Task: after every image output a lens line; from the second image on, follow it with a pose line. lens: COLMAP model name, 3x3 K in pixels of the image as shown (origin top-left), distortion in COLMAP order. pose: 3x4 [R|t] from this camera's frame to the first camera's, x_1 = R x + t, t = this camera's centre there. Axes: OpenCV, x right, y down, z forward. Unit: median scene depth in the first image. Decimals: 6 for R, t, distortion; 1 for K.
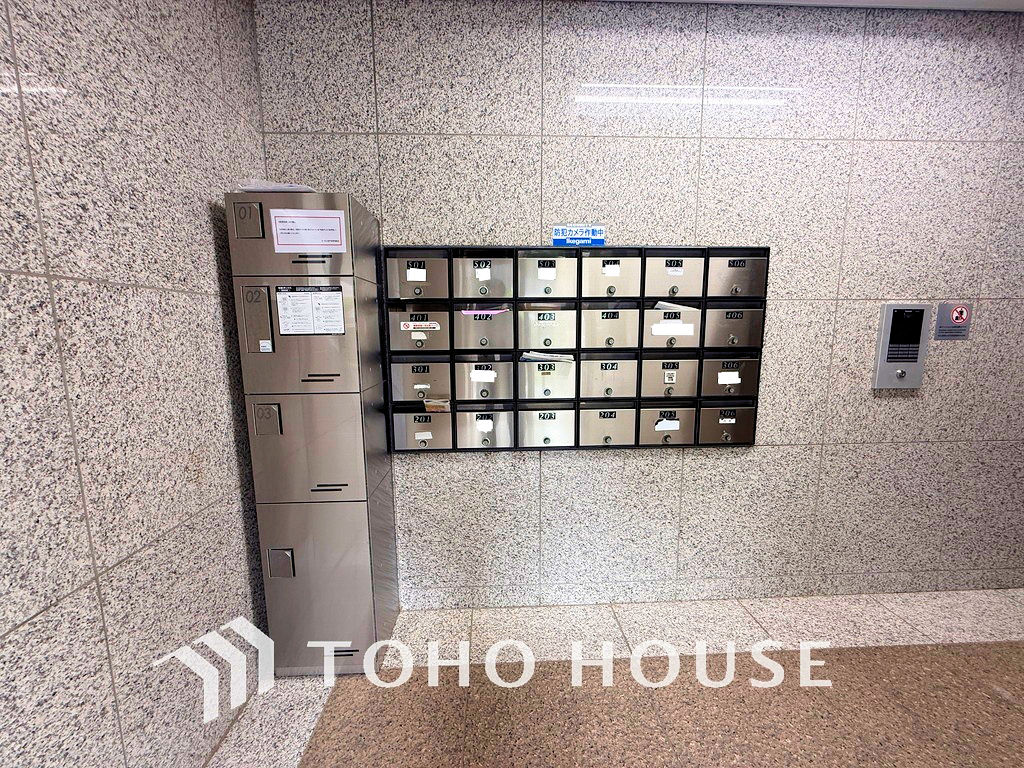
lens RADIAL K [[408.9, 0, 508.8], [0, 408.9, 383.8], [0, 0, 1]] dist [-0.000367, 0.000355]
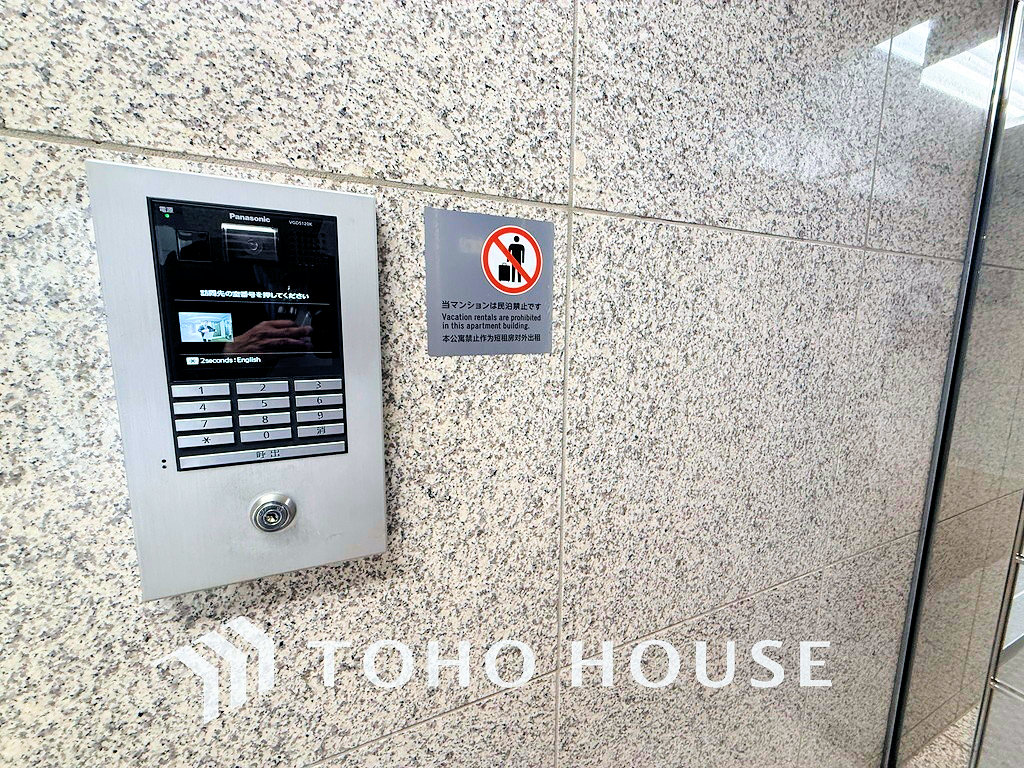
lens RADIAL K [[408.9, 0, 508.8], [0, 408.9, 383.8], [0, 0, 1]] dist [-0.000367, 0.000355]
pose [[0.931627, -0.042583, 0.360913, 1.001512], [0.037973, 0.999081, 0.019859, -0.093562], [-0.361427, -0.004796, 0.932388, 0.751522]]
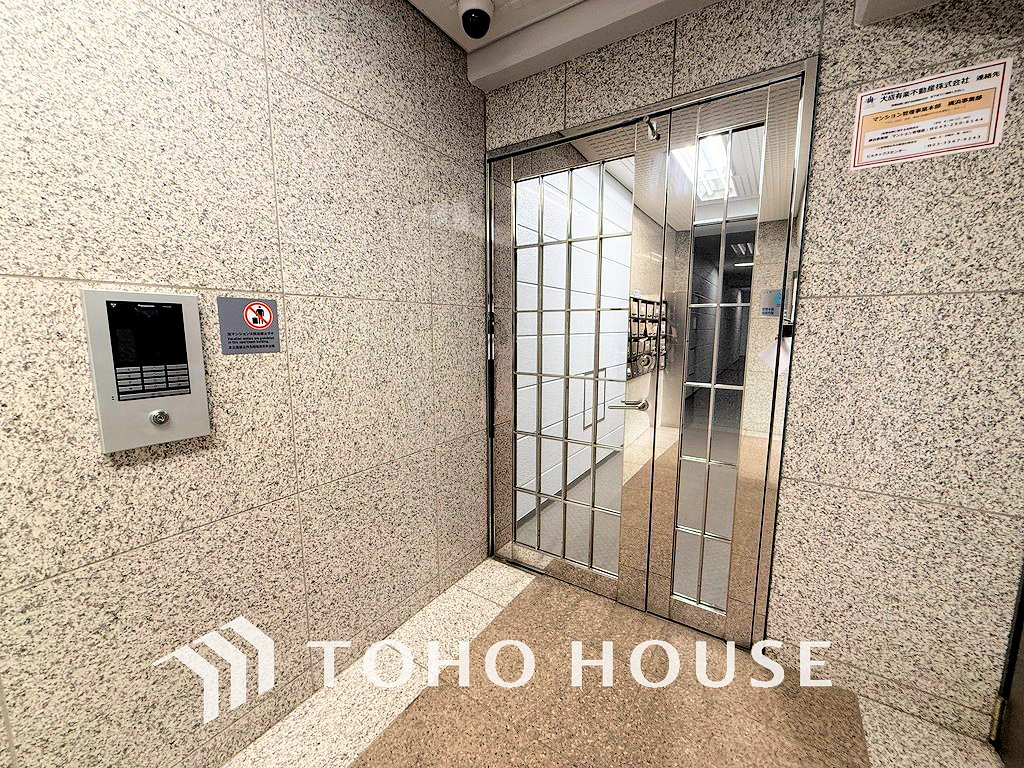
lens RADIAL K [[408.9, 0, 508.8], [0, 408.9, 383.8], [0, 0, 1]] dist [-0.000367, 0.000355]
pose [[0.592568, -0.104428, 0.798723, 0.800414], [0.107270, 0.992960, 0.050241, -0.047546], [-0.798346, 0.055908, 0.599598, 0.278440]]
